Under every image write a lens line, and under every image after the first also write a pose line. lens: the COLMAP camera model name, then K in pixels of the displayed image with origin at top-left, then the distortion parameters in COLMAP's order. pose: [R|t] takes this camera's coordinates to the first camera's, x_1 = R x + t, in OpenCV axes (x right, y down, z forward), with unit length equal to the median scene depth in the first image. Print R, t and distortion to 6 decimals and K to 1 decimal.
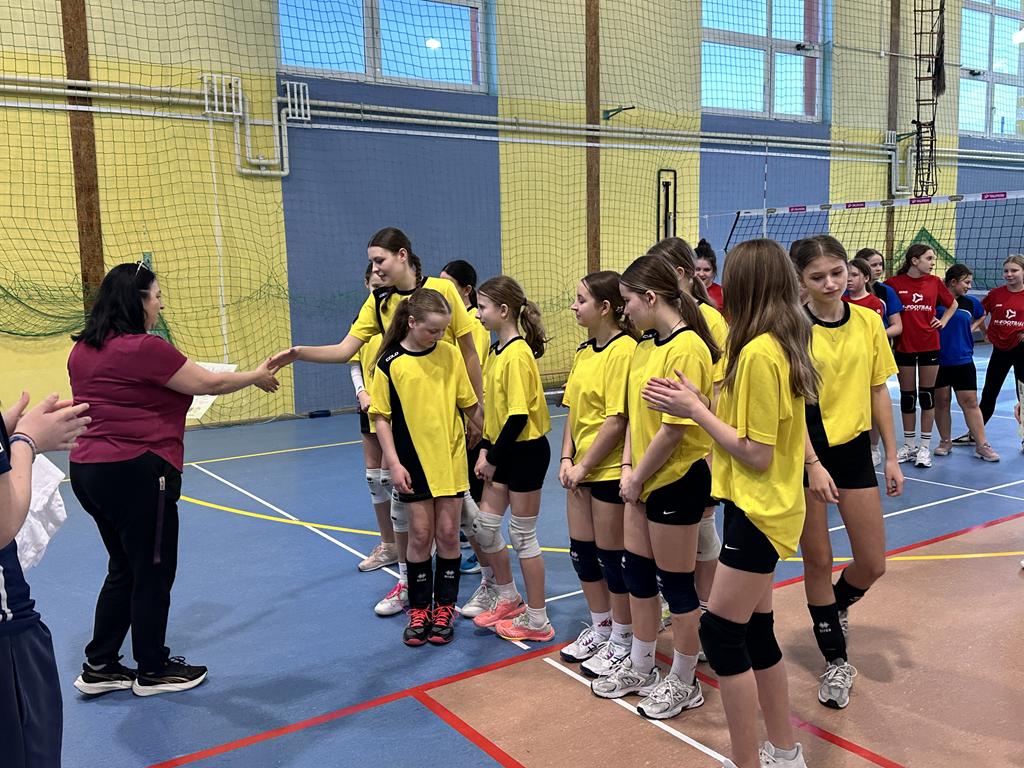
lens RADIAL K [[964.1, 0, 510.9], [0, 964.1, 384.1], [0, 0, 1]] dist [0.115937, 0.000000]
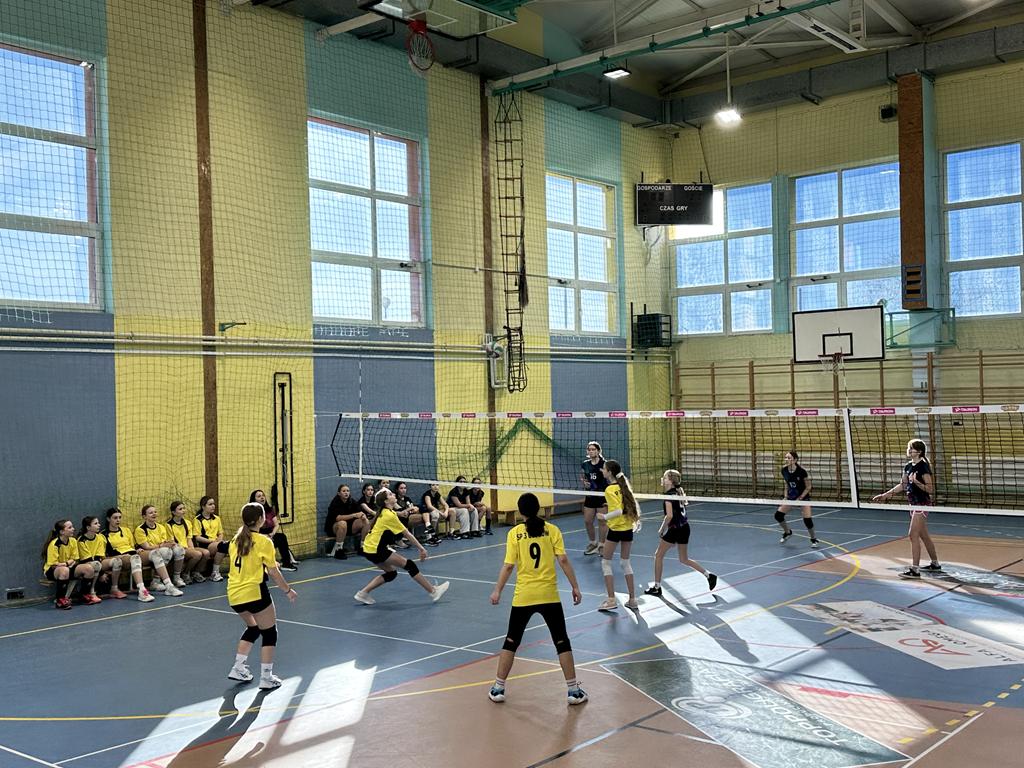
lens RADIAL K [[1109.6, 0, 514.9], [0, 1109.6, 379.8], [0, 0, 1]] dist [0.104291, 0.000000]
pose [[0.957396, -0.000705, 0.288778, 0.042003], [0.043824, 0.988770, -0.142874, -0.016414], [-0.285434, 0.149443, 0.946675, -0.253319]]
